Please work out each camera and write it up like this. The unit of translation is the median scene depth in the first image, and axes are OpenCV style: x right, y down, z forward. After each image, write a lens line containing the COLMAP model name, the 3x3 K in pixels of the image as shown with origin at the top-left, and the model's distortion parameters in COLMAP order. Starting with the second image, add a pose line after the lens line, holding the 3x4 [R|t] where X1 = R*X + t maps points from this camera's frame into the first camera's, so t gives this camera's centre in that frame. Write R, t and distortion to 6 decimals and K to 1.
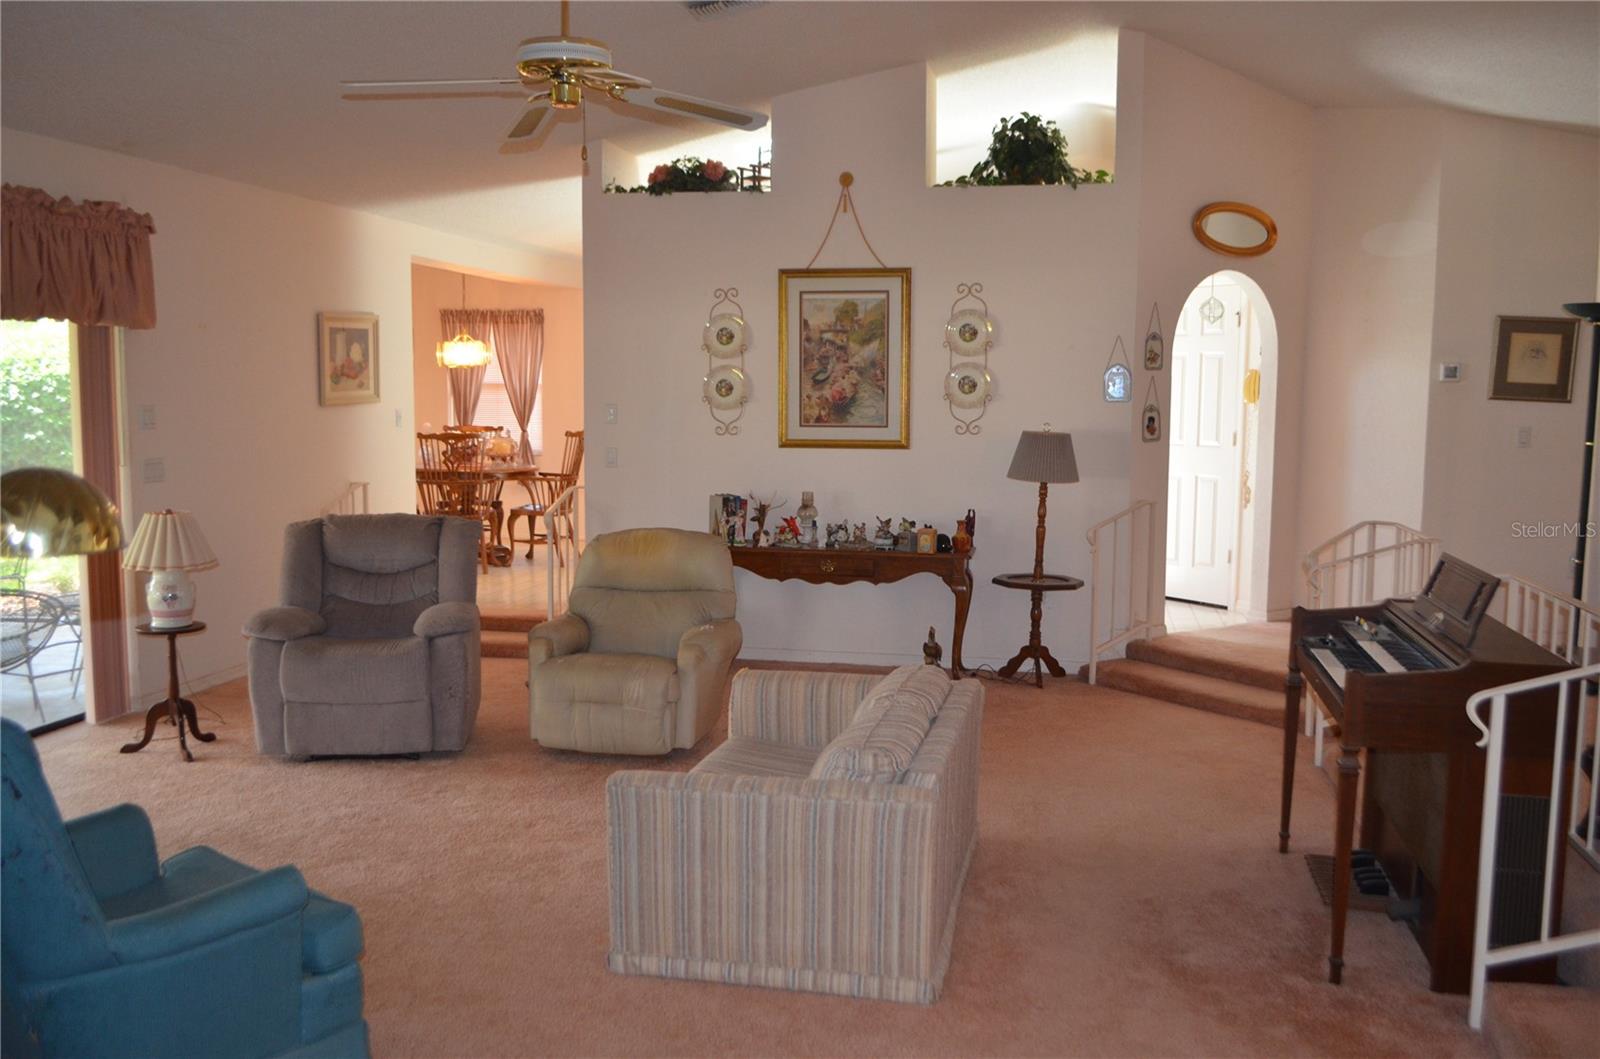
lens RADIAL K [[1445.9, 0, 792.5], [0, 1445.9, 535.1], [0, 0, 1]] dist [-0.033529, 0.008003]
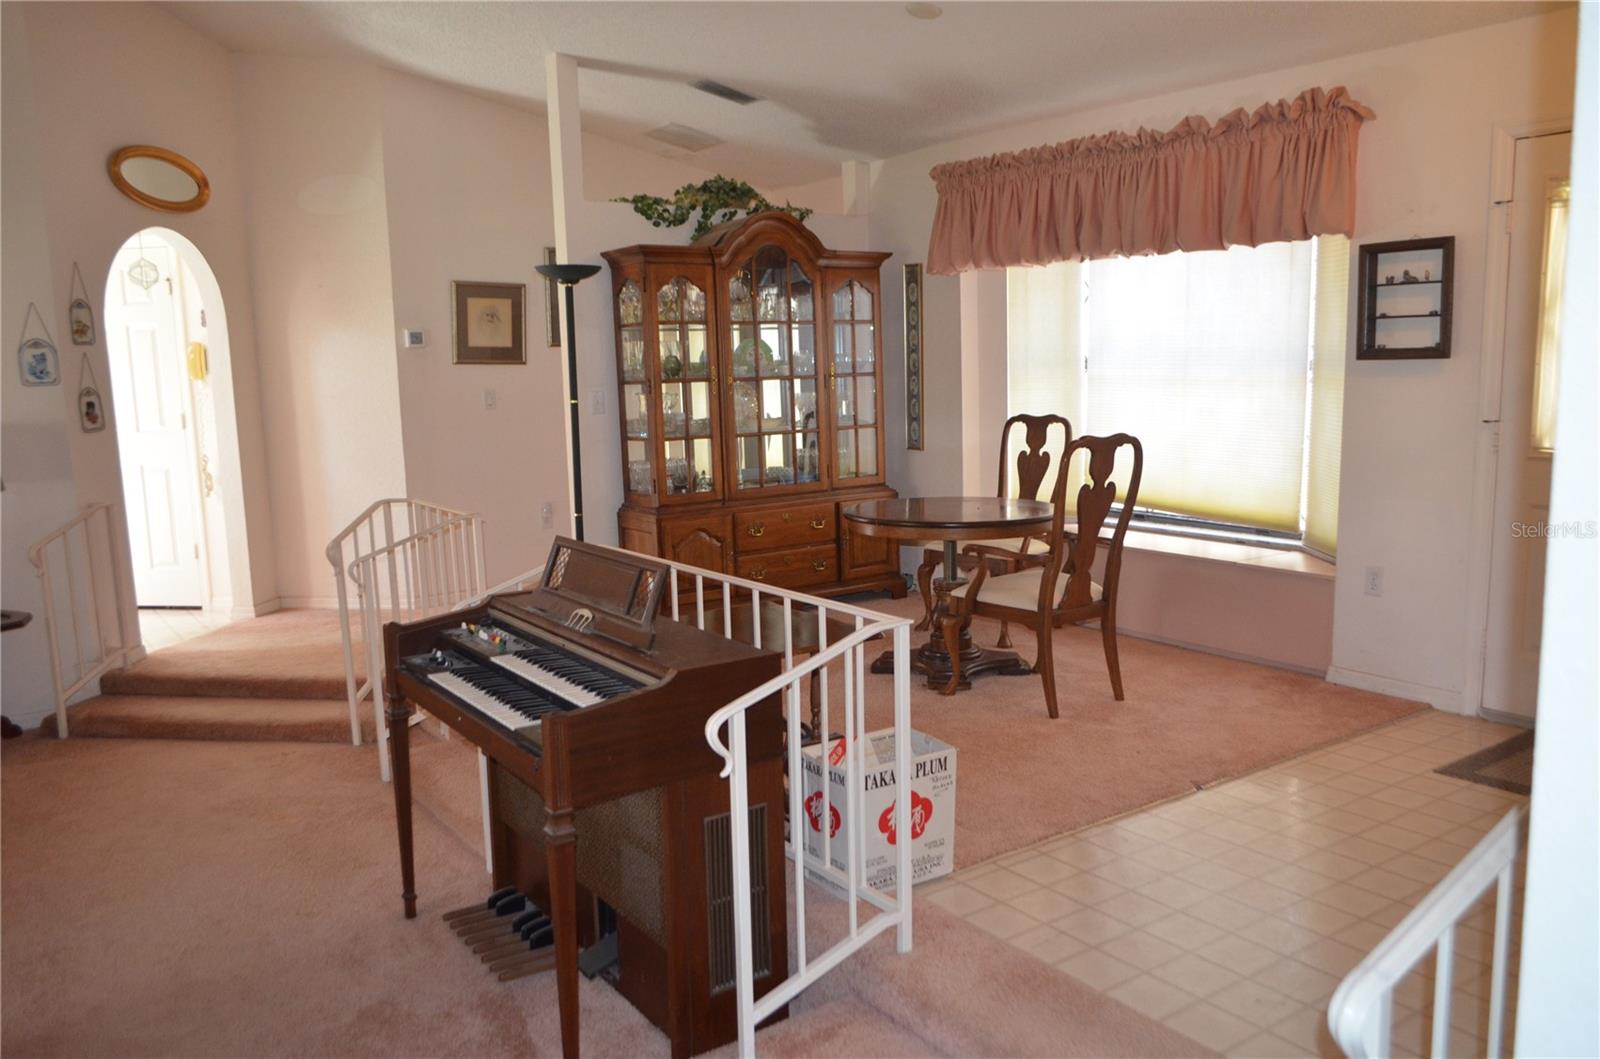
lens RADIAL K [[1219.9, 0, 804.0], [0, 1219.9, 536.3], [0, 0, 1]] dist [-0.026434, 0.005223]
pose [[0.672907, -0.137273, 0.726879, 0.010418], [0.108877, 0.990308, 0.086230, -0.021364], [-0.731671, 0.021116, 0.681331, 0.235749]]
